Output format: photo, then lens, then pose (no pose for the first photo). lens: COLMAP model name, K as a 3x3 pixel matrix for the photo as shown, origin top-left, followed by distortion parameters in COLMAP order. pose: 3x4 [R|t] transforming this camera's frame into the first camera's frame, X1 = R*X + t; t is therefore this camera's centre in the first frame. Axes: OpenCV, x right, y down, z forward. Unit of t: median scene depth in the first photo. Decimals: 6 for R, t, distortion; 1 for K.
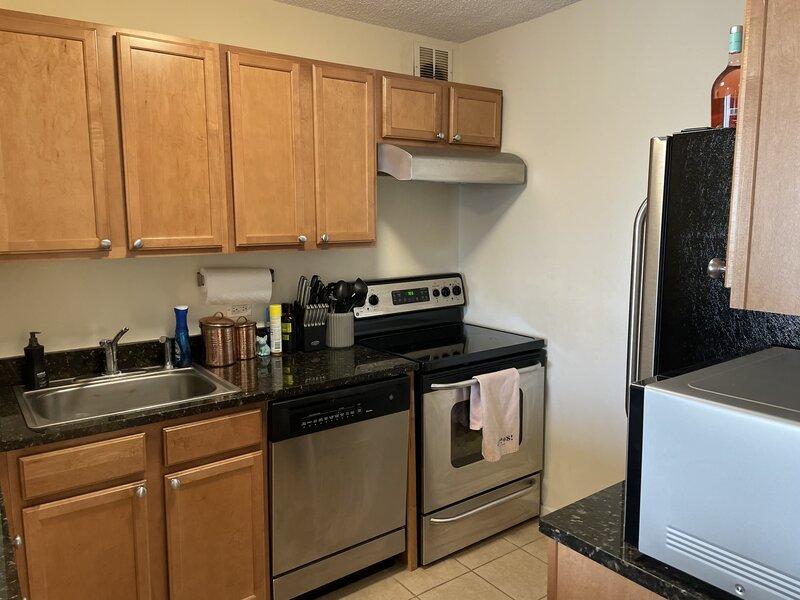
lens RADIAL K [[601.4, 0, 394.3], [0, 601.4, 291.5], [0, 0, 1]] dist [0.074816, -0.057584]
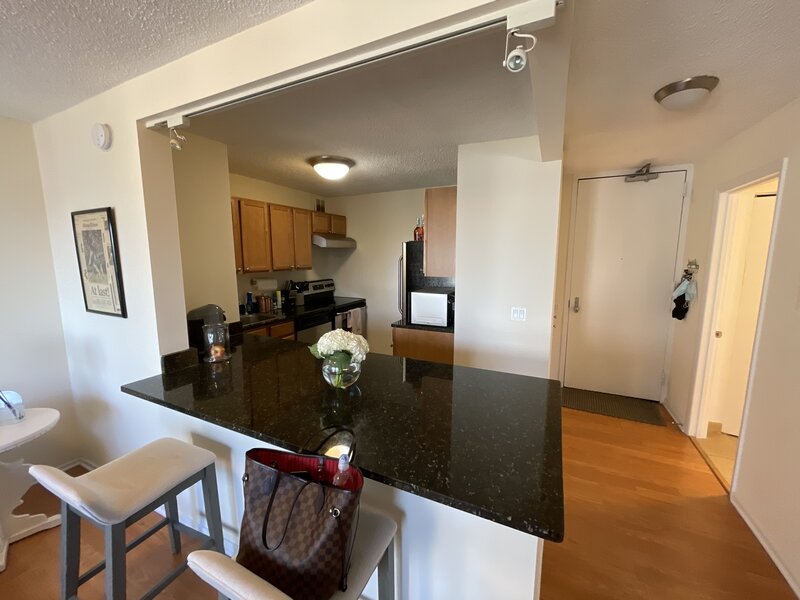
lens RADIAL K [[322.6, 0, 398.8], [0, 322.6, 301.3], [0, 0, 1]] dist [-0.001623, -0.000727]
pose [[0.878336, -0.065938, 0.473474, -0.414678], [0.058250, 0.997824, 0.030903, 0.056321], [-0.474481, 0.000437, 0.880266, -0.580742]]
